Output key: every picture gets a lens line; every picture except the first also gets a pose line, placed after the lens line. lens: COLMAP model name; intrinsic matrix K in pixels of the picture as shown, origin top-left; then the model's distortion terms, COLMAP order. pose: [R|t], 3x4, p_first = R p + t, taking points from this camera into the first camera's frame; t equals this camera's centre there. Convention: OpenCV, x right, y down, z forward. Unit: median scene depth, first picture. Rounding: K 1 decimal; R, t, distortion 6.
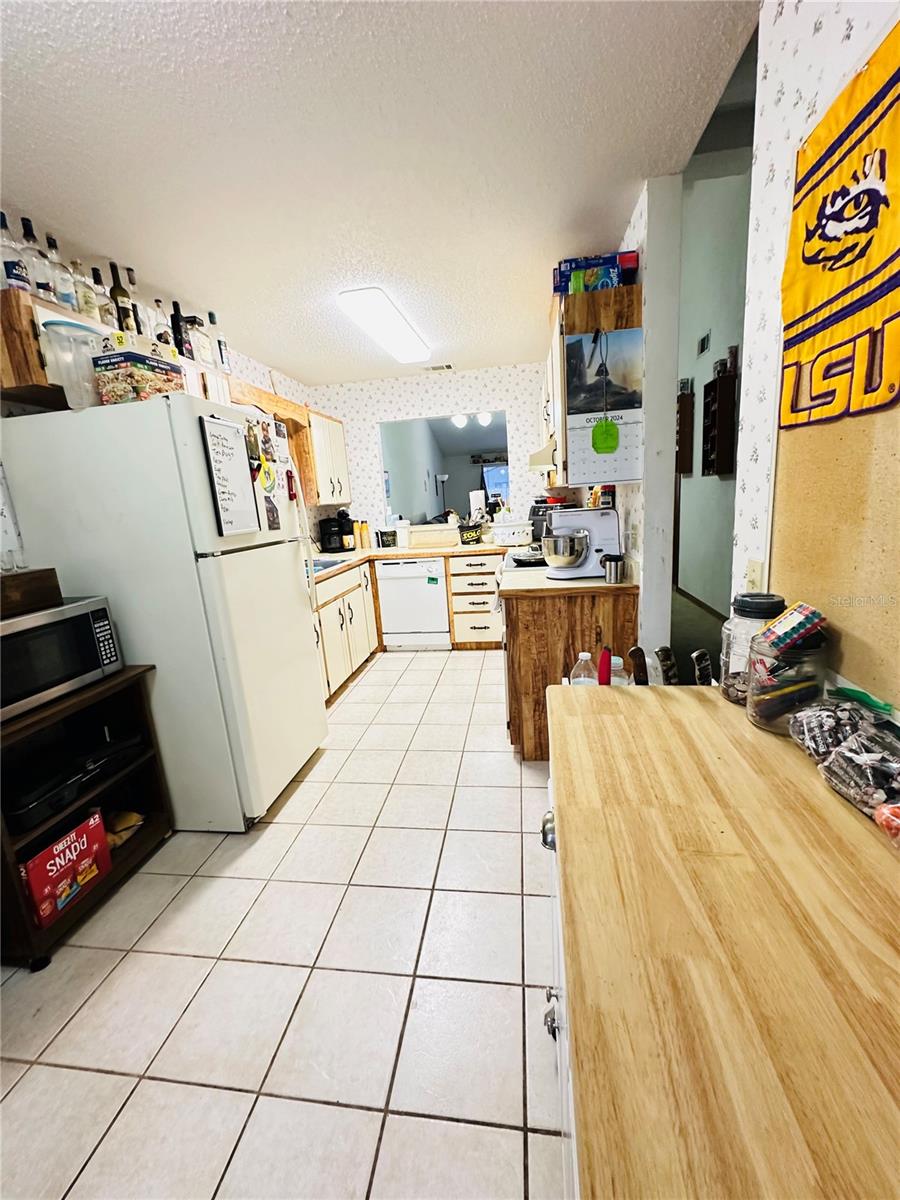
lens RADIAL K [[479.1, 0, 453.5], [0, 479.1, 600.3], [0, 0, 1]] dist [-0.005401, 0.001394]
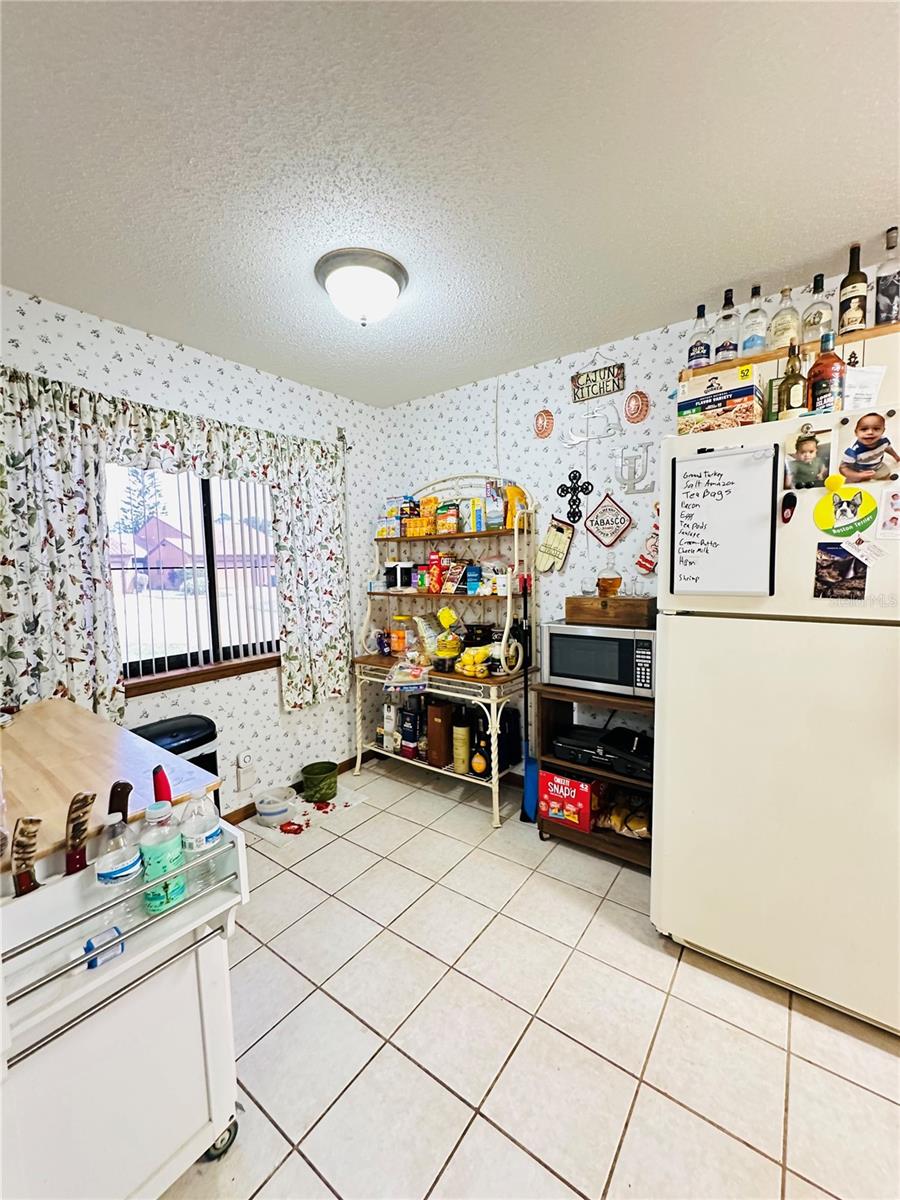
lens RADIAL K [[479.1, 0, 447.7], [0, 479.1, 598.5], [0, 0, 1]] dist [-0.005401, 0.001394]
pose [[-0.483080, 0.144651, -0.863545, 0.361790], [-0.127617, 0.964095, 0.232884, -0.219535], [0.866226, 0.222704, -0.447275, 0.832799]]
